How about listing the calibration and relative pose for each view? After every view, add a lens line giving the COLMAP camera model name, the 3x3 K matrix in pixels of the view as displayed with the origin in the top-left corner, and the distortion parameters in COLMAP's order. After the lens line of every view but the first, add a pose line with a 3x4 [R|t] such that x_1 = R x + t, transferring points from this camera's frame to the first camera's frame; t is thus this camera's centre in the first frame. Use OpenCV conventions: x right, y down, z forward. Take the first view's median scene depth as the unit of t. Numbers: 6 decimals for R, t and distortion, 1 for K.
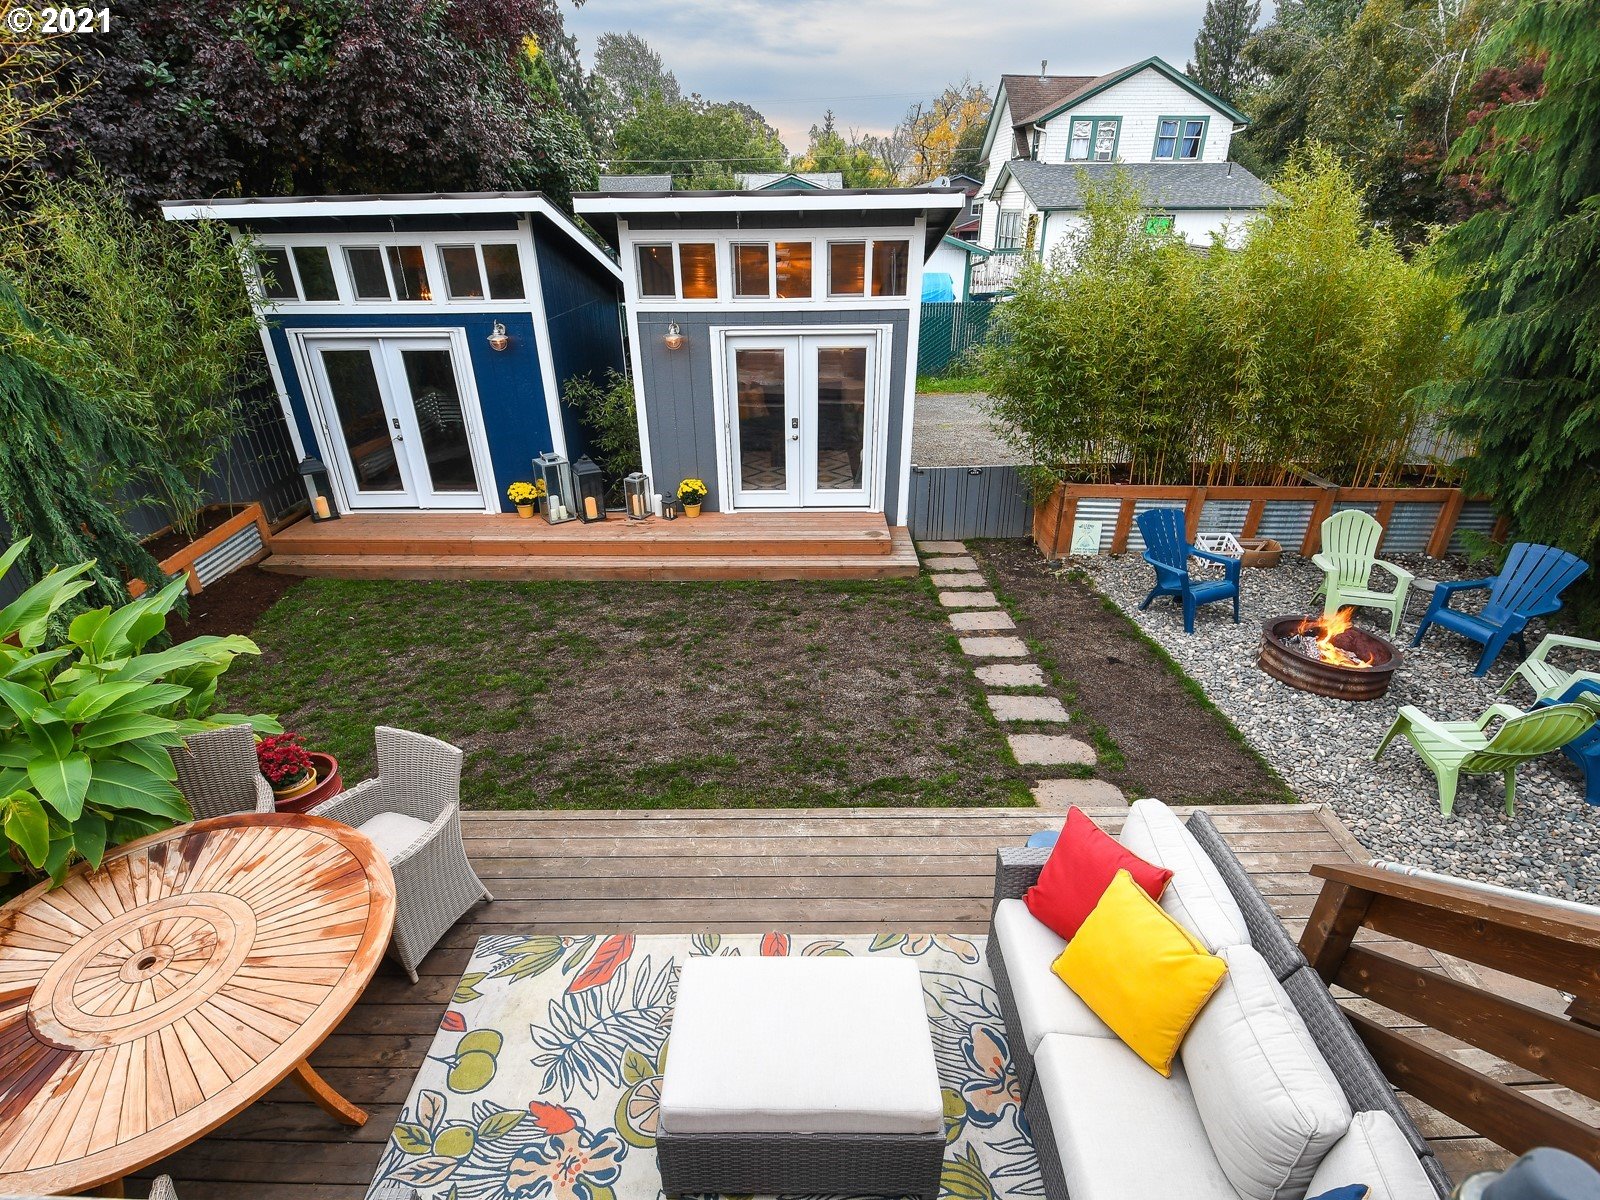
lens RADIAL K [[786.9, 0, 793.9], [0, 786.9, 649.4], [0, 0, 1]] dist [0.012106, -0.019998]
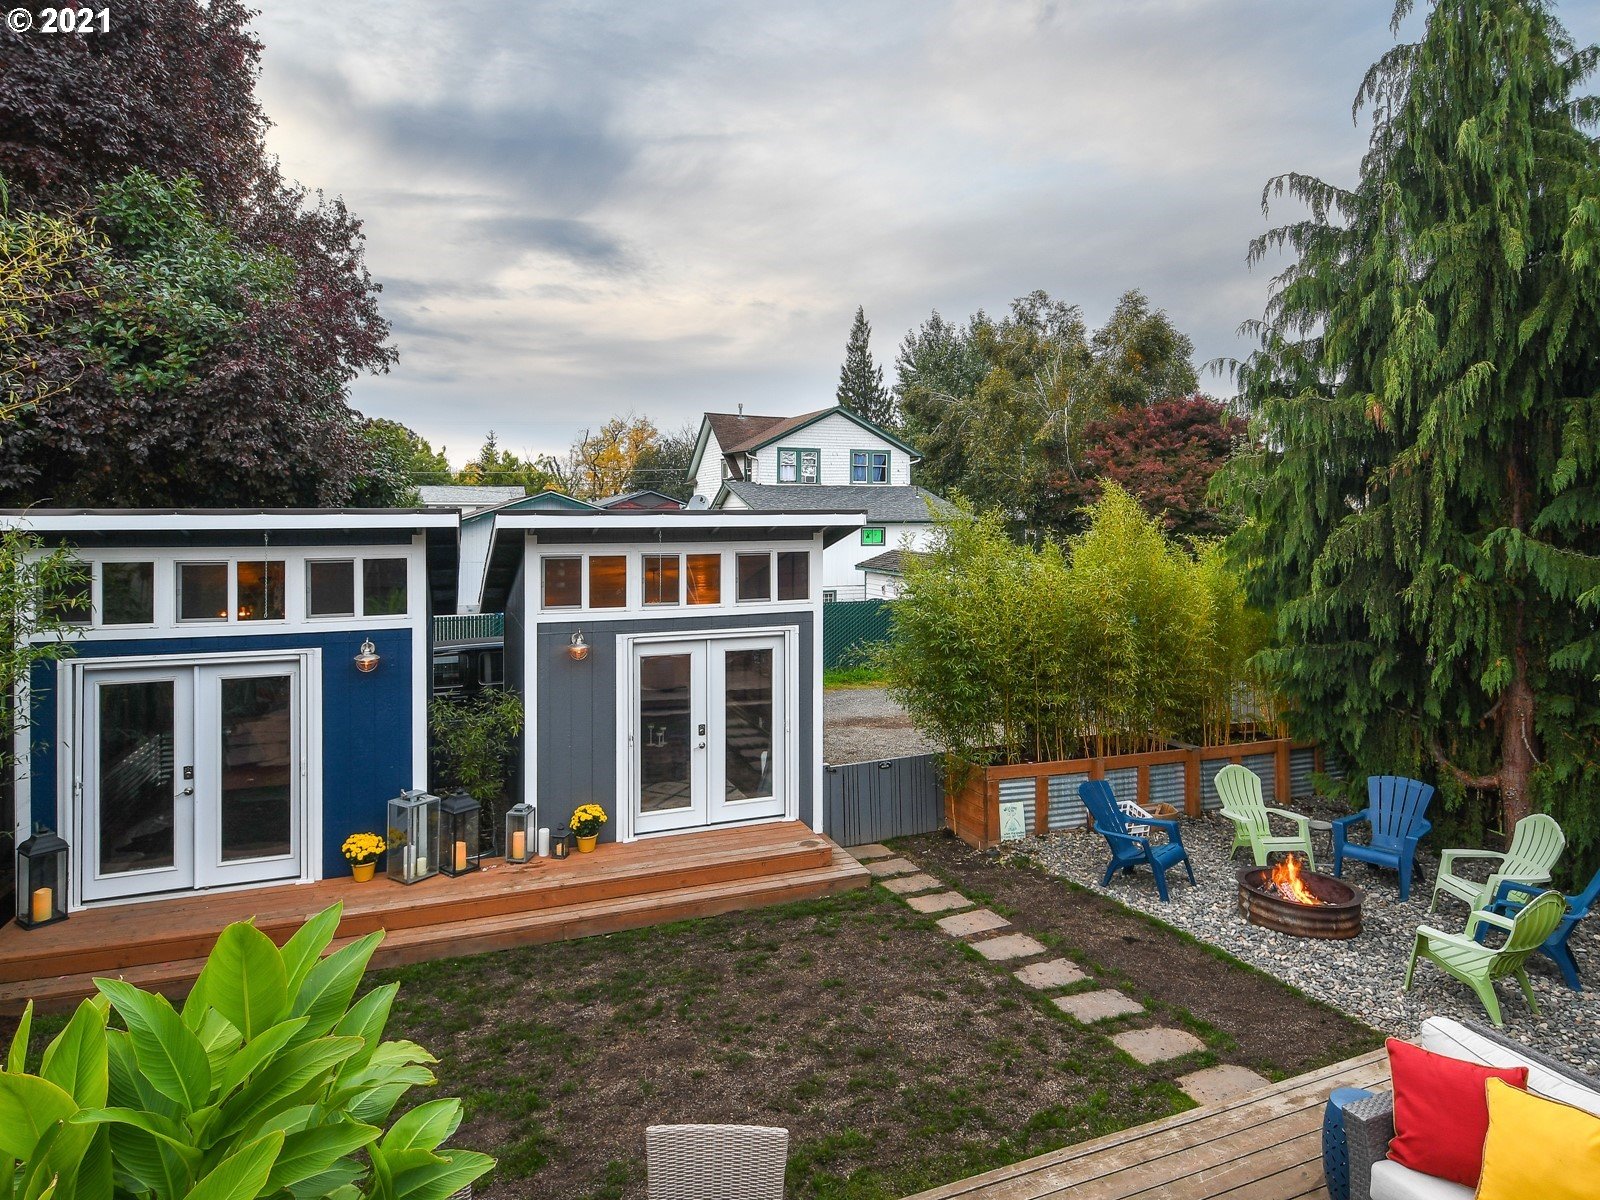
lens RADIAL K [[924.5, 0, 802.5], [0, 924.5, 530.4], [0, 0, 1]] dist [0.020067, -0.023431]
pose [[0.929144, 0.001596, 0.369715, -0.301659], [0.175213, 0.878664, -0.444129, 0.006352], [-0.325564, 0.477439, 0.816125, -0.023344]]
